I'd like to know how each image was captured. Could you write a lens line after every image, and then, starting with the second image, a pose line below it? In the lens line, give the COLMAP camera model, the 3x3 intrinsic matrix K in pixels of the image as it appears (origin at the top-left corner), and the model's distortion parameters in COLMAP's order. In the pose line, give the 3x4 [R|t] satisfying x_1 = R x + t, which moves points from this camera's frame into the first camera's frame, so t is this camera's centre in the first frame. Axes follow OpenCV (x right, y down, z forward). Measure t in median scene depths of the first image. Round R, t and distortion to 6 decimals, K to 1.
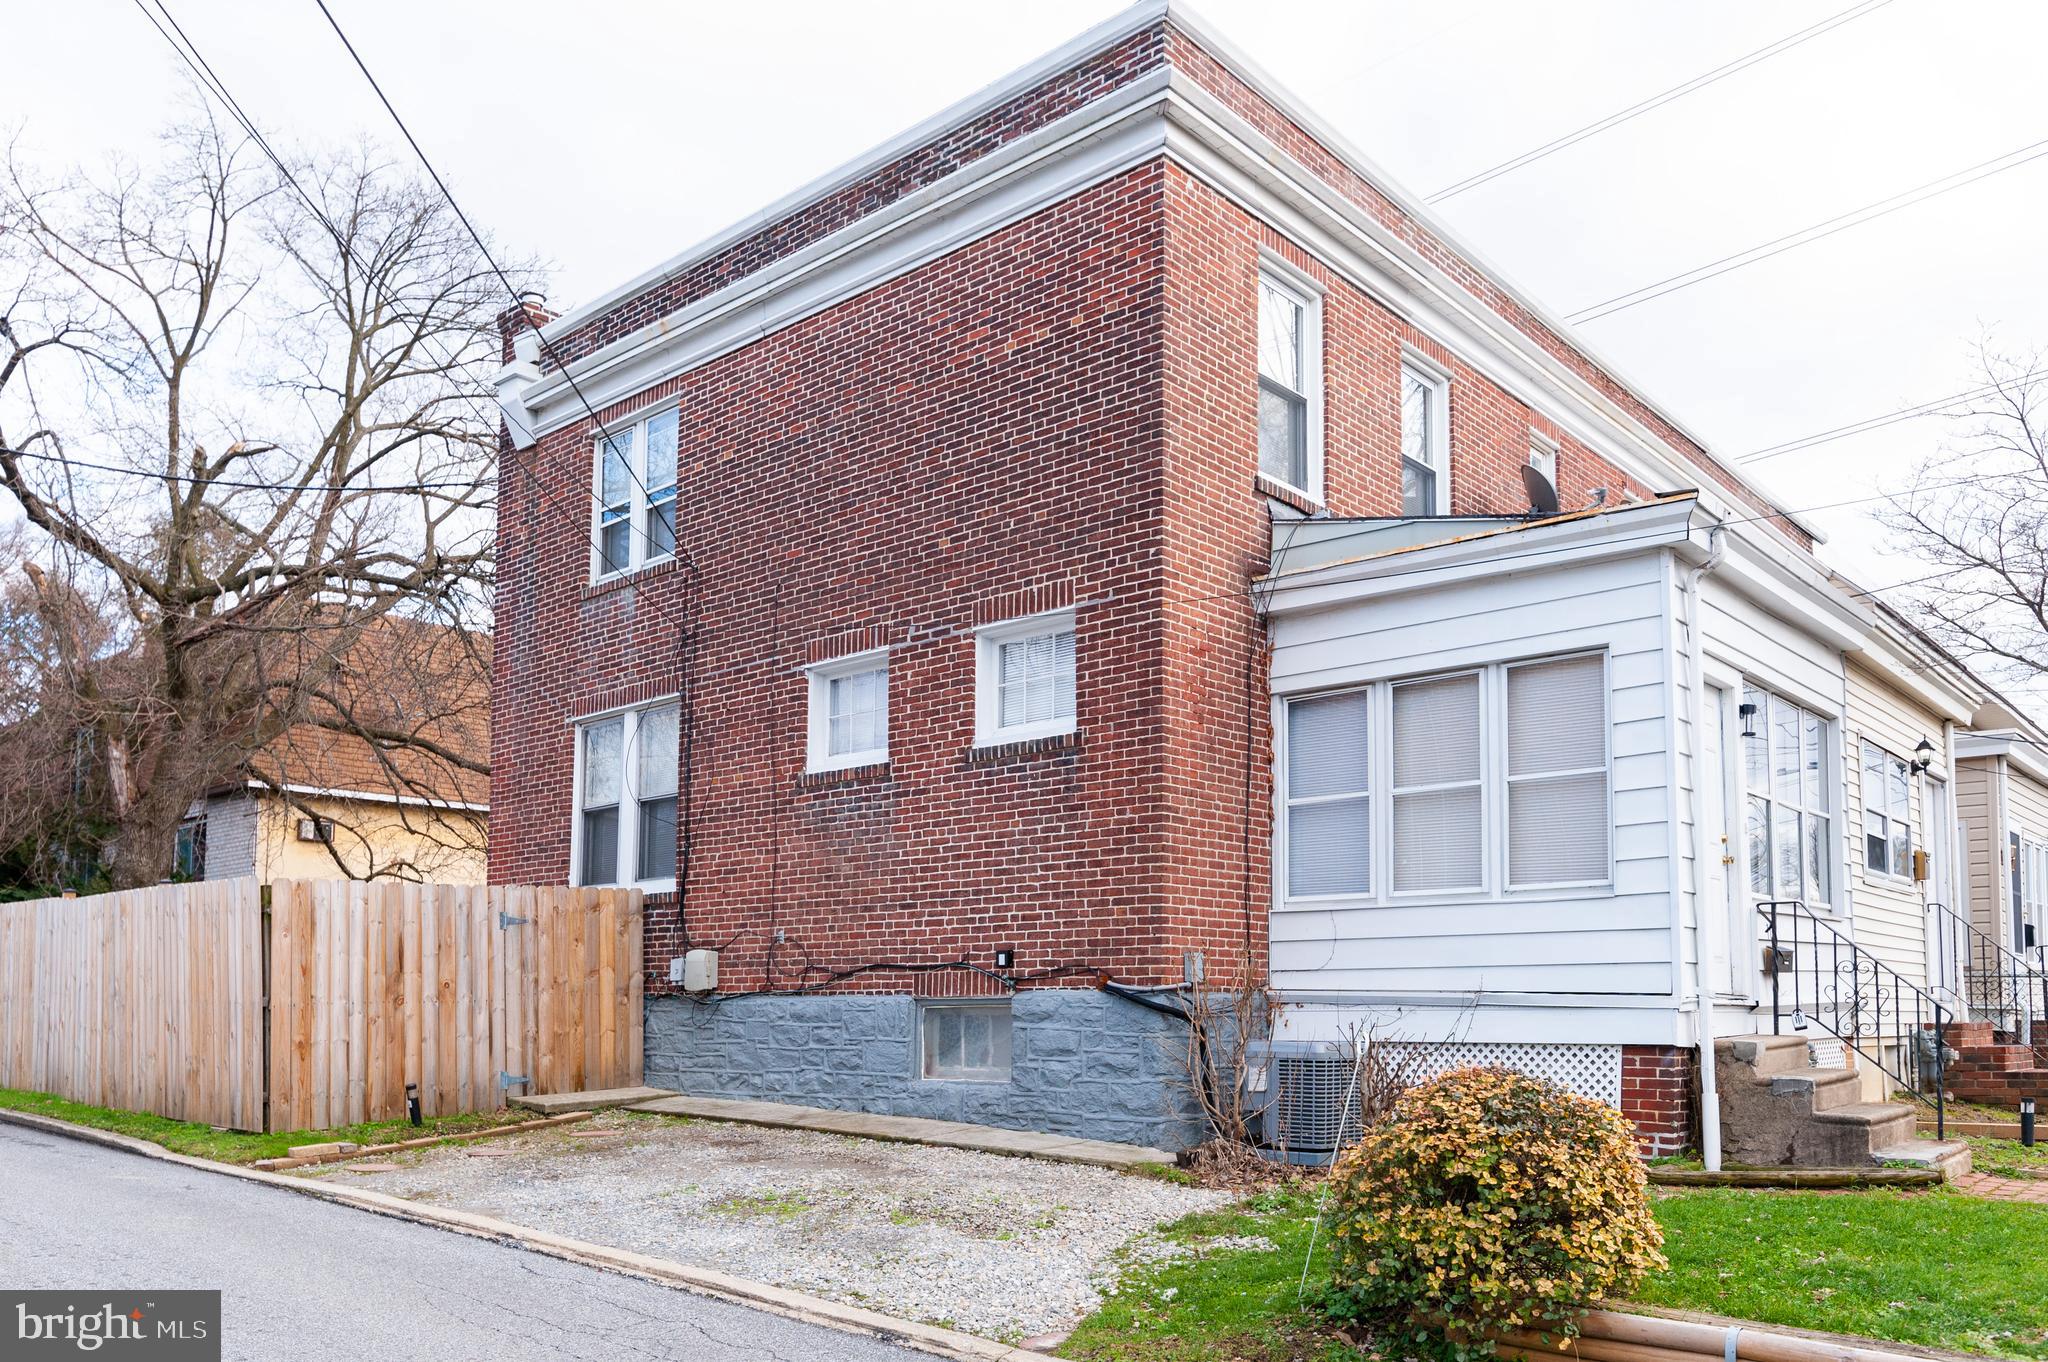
lens RADIAL K [[1544.5, 0, 1024.6], [0, 1544.5, 854.5], [0, 0, 1]] dist [0.001204, -0.001514]
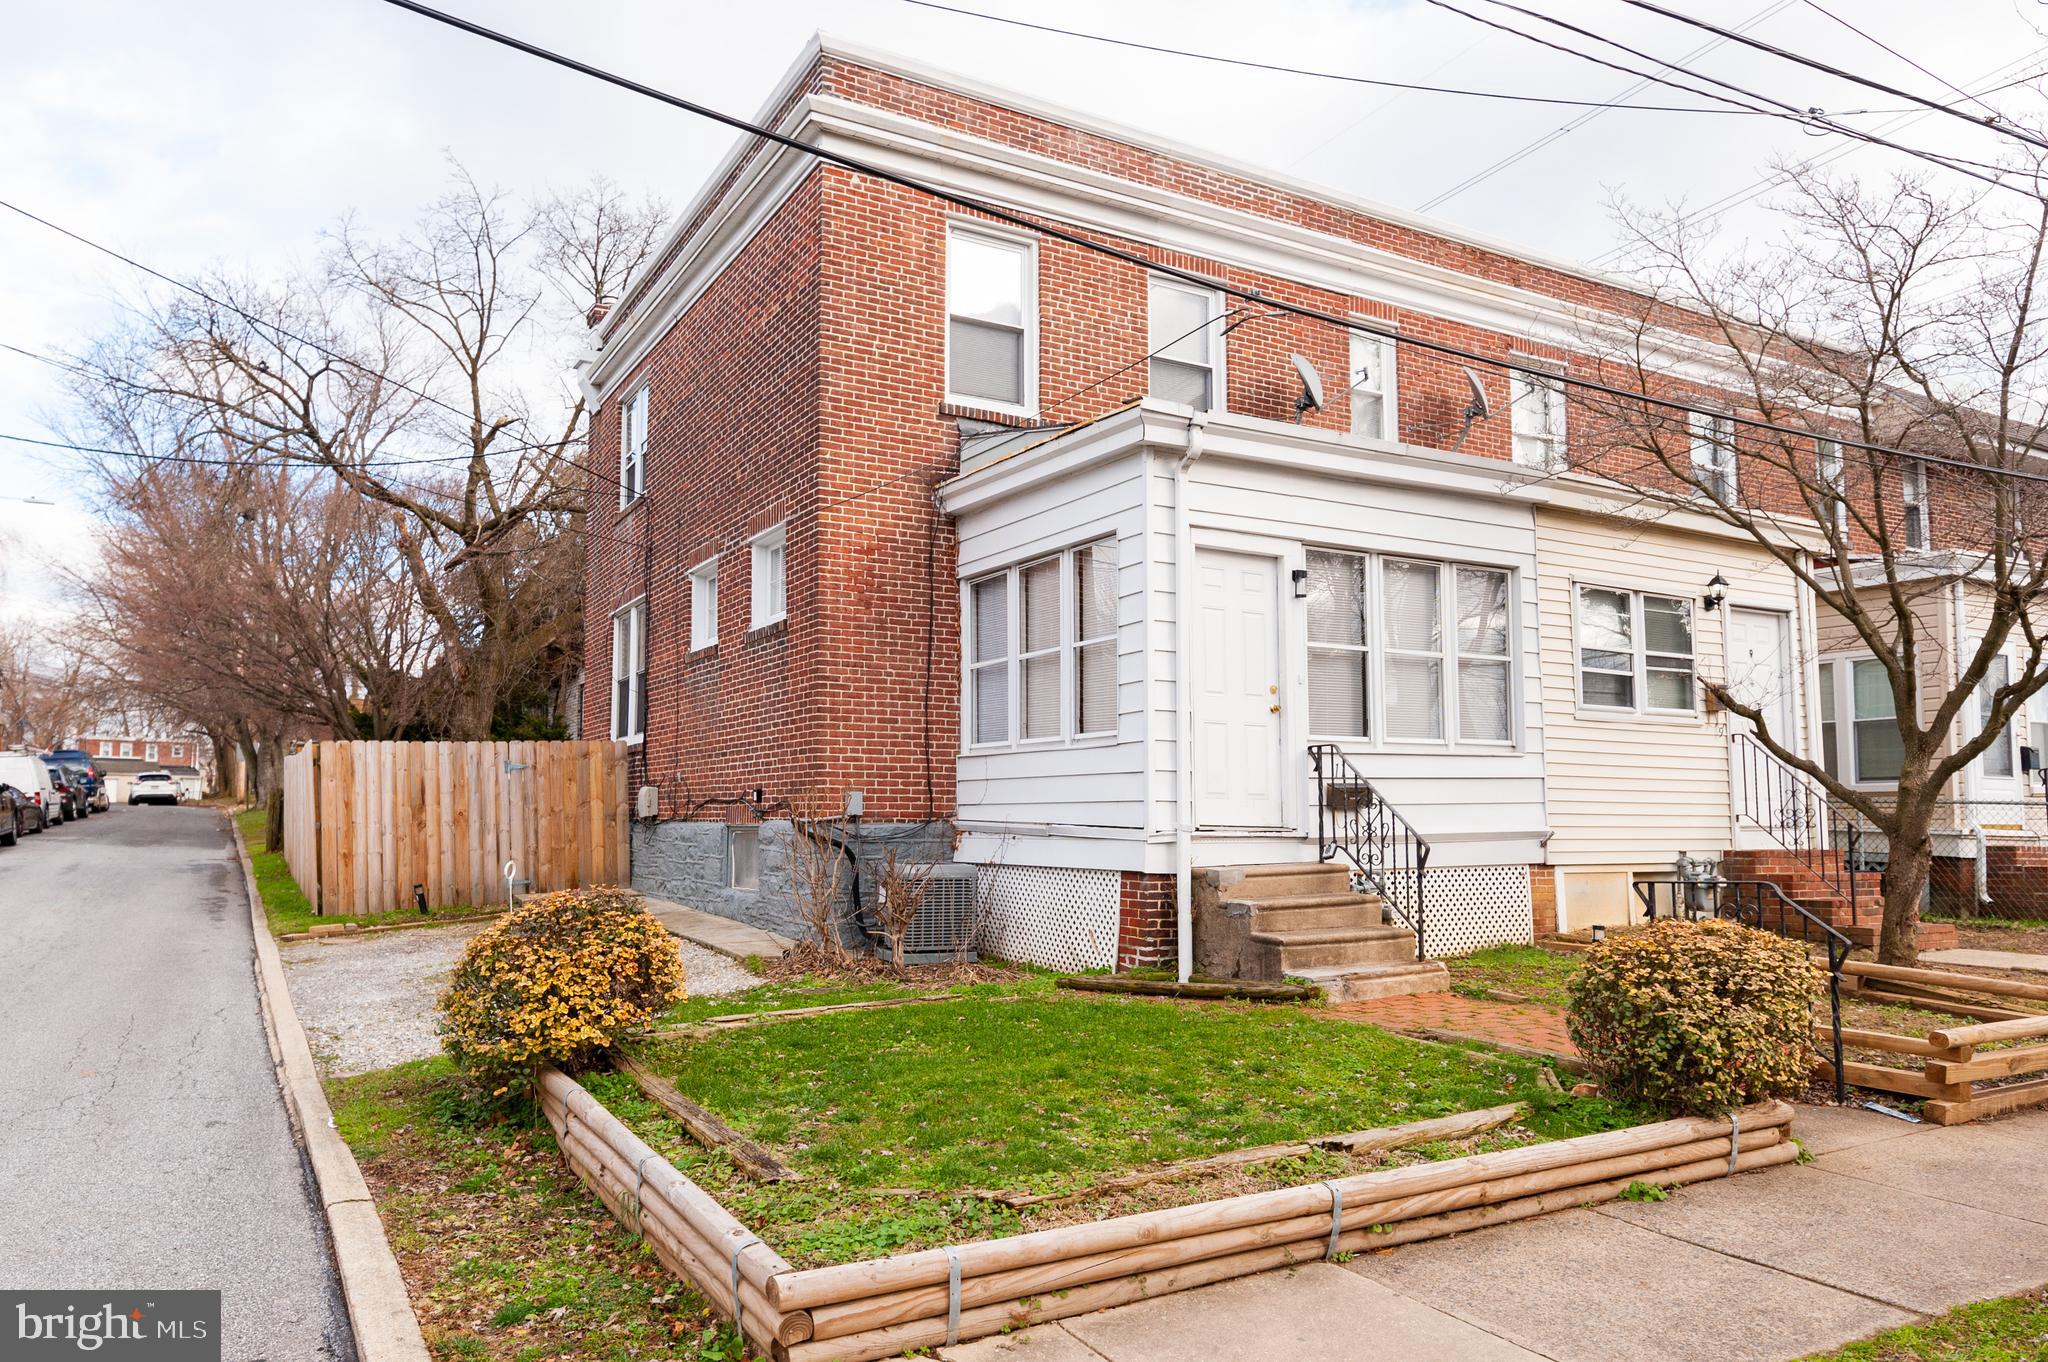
lens RADIAL K [[1347.6, 0, 1024.0], [0, 1347.6, 681.0], [0, 0, 1]] dist [-0.000648, 0.000090]
pose [[0.948757, -0.028940, -0.314679, 0.542616], [0.028135, 0.999579, -0.007102, -0.013651], [0.314752, -0.002115, 0.949171, 0.000992]]
